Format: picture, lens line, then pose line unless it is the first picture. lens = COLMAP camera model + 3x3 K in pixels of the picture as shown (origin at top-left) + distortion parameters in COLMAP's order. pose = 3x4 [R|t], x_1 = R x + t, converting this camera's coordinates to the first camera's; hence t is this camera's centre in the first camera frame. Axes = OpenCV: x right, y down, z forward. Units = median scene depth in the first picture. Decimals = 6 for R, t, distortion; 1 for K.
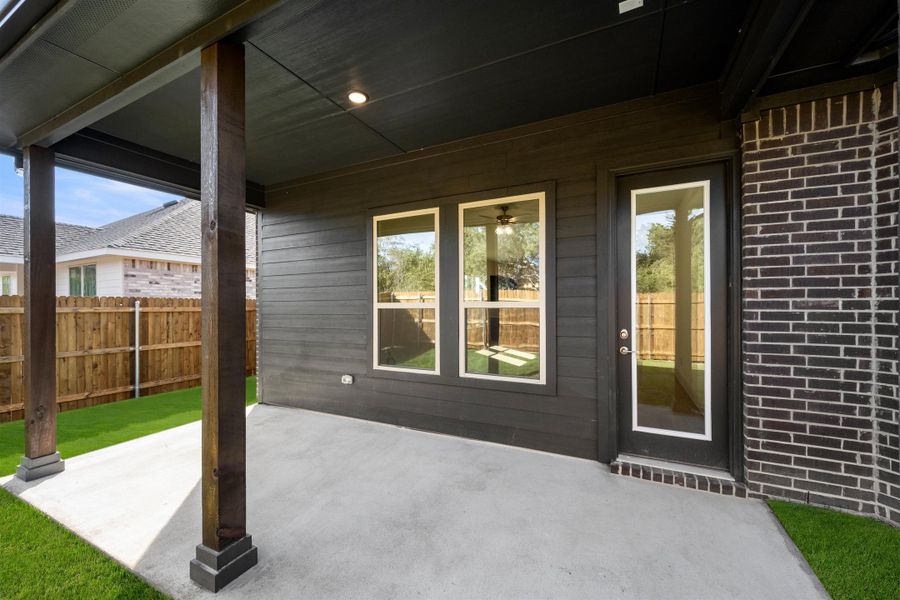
lens RADIAL K [[360.4, 0, 447.4], [0, 360.4, 302.6], [0, 0, 1]] dist [0.001715, -0.000375]
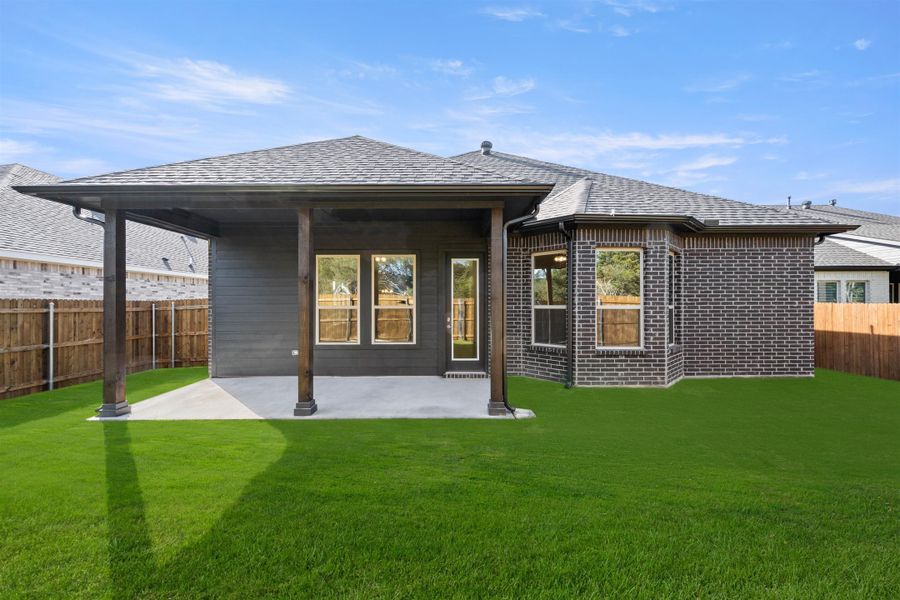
lens RADIAL K [[462.6, 0, 453.8], [0, 462.6, 298.4], [0, 0, 1]] dist [-0.001217, 0.001691]
pose [[0.893613, 0.006964, 0.448785, -0.397603], [-0.005547, 0.999975, -0.004472, -0.018041], [-0.448804, 0.001507, 0.893629, -0.815310]]
